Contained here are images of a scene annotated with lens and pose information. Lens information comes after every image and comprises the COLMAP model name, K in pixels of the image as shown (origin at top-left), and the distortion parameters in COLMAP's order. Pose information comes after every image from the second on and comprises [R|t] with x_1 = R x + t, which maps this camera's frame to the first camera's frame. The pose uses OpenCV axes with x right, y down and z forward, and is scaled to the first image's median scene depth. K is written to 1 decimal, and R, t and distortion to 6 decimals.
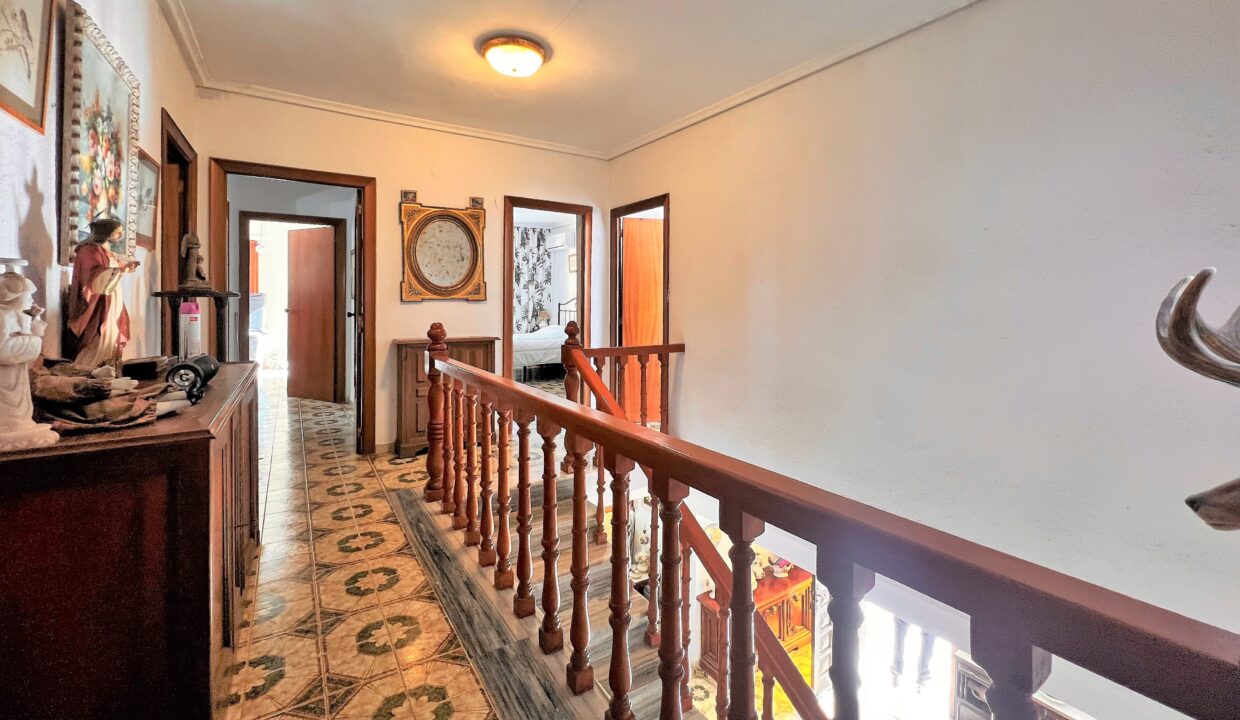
lens RADIAL K [[490.3, 0, 613.4], [0, 490.3, 309.5], [0, 0, 1]] dist [-0.001221, 0.000534]
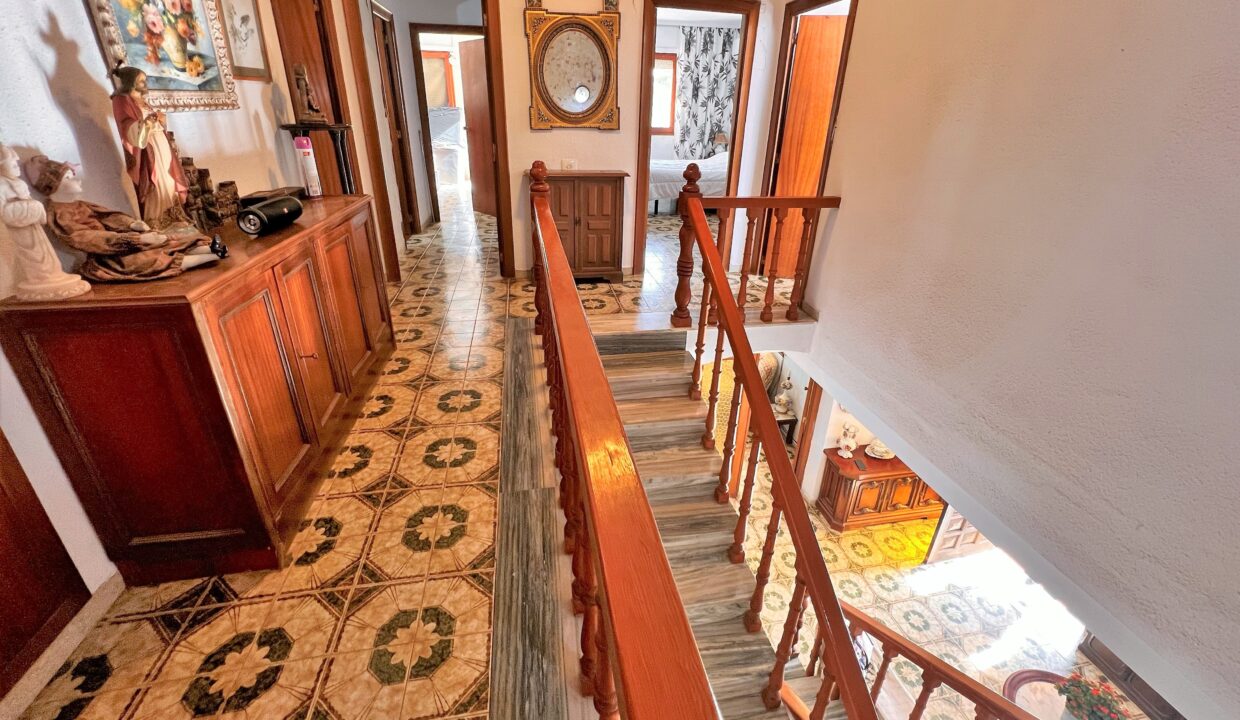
lens RADIAL K [[490.3, 0, 627.6], [0, 490.3, 320.0], [0, 0, 1]] dist [-0.001221, 0.000534]
pose [[0.929917, 0.164029, -0.329163, 0.246106], [-0.029511, 0.925422, 0.377788, -0.078979], [0.366583, -0.341598, 0.865406, 0.223799]]
